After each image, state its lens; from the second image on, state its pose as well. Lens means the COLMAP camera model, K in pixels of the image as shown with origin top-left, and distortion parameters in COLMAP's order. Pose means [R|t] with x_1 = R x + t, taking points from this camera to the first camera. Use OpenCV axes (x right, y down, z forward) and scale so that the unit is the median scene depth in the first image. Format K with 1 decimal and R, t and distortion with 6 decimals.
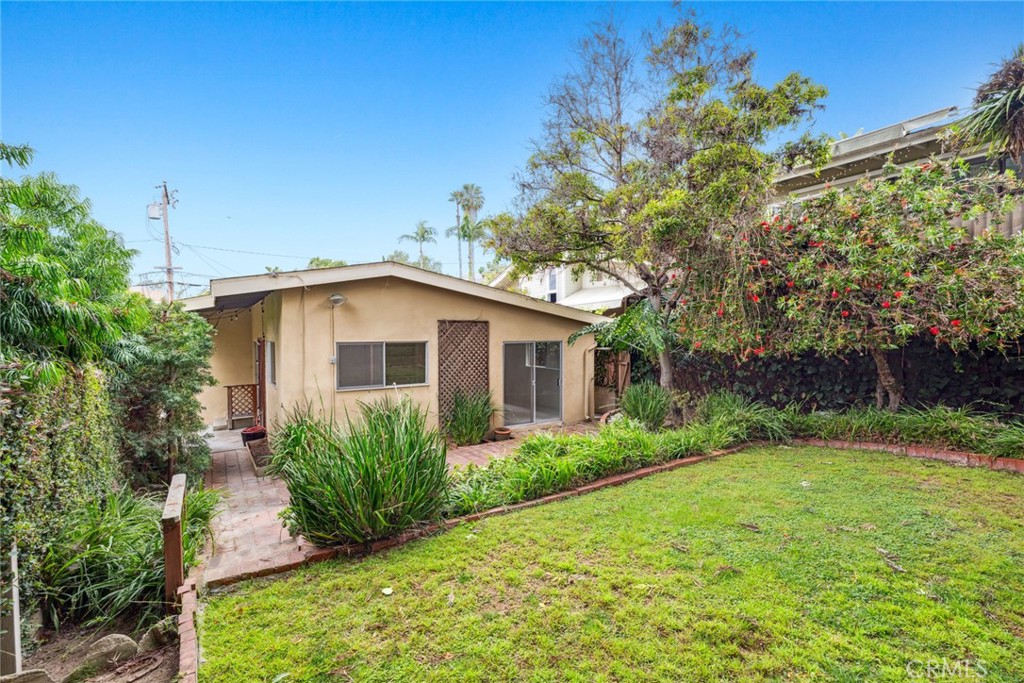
lens RADIAL K [[498.8, 0, 468.4], [0, 498.8, 346.2], [0, 0, 1]] dist [-0.000680, -0.000050]
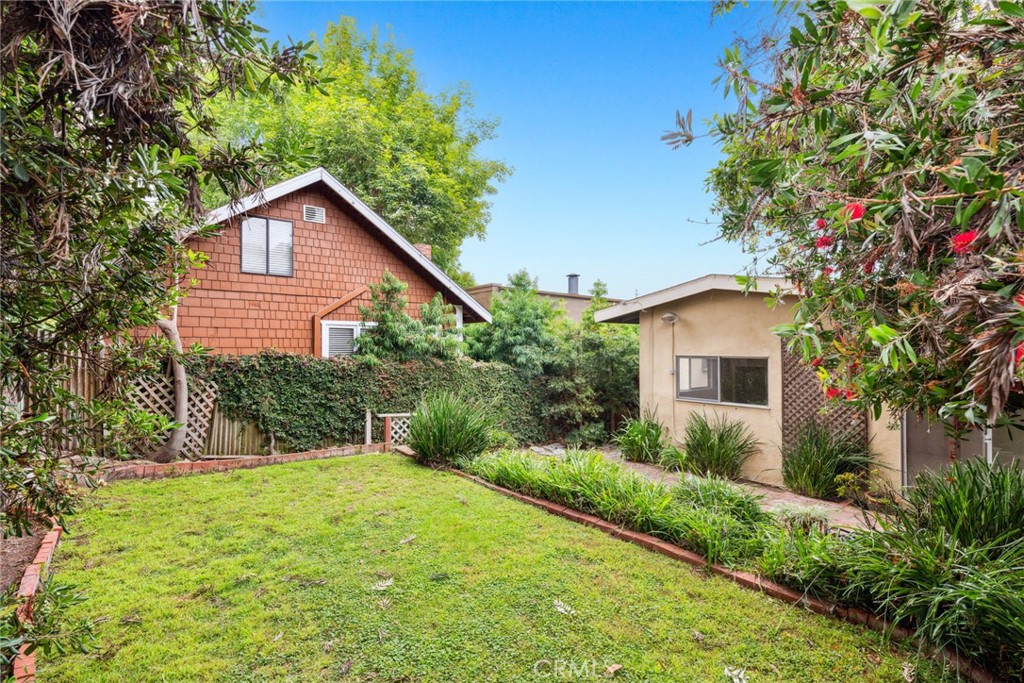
lens RADIAL K [[473.7, 0, 514.9], [0, 473.7, 342.9], [0, 0, 1]] dist [-0.000614, -0.000116]
pose [[0.108477, -0.003175, -0.994094, 0.694088], [-0.025377, 0.999660, -0.005962, -0.018648], [0.993775, 0.025874, 0.108359, 0.491370]]
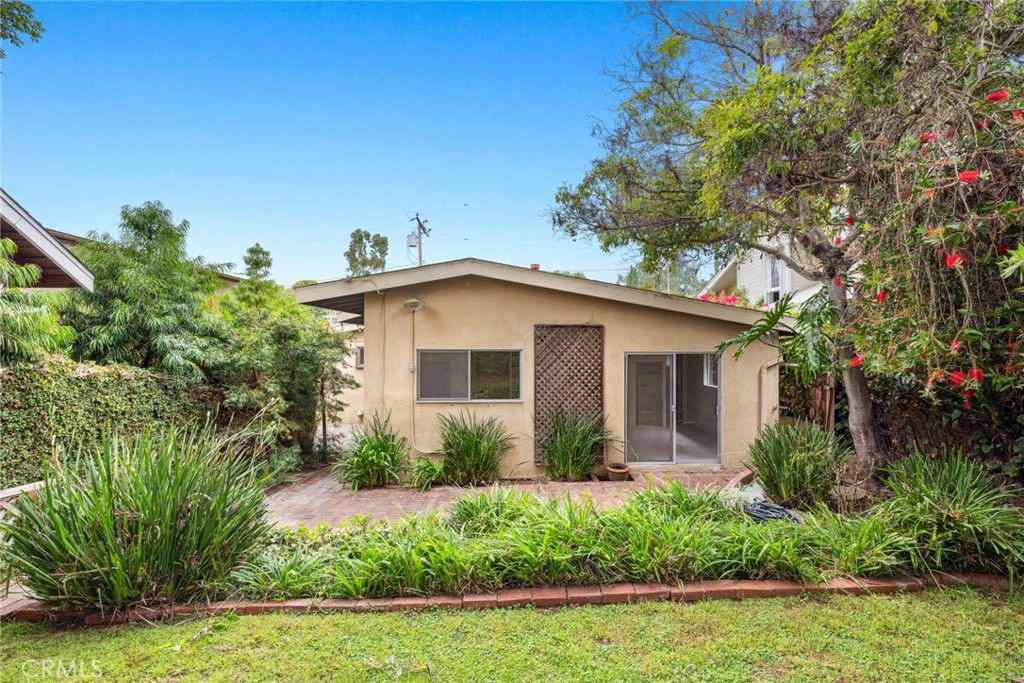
lens RADIAL K [[473.7, 0, 514.9], [0, 473.7, 342.9], [0, 0, 1]] dist [-0.000614, -0.000116]
pose [[0.869685, 0.005872, -0.493571, 0.312719], [-0.020740, 0.999481, -0.024653, -0.001768], [0.493170, 0.031677, 0.869356, 0.303991]]
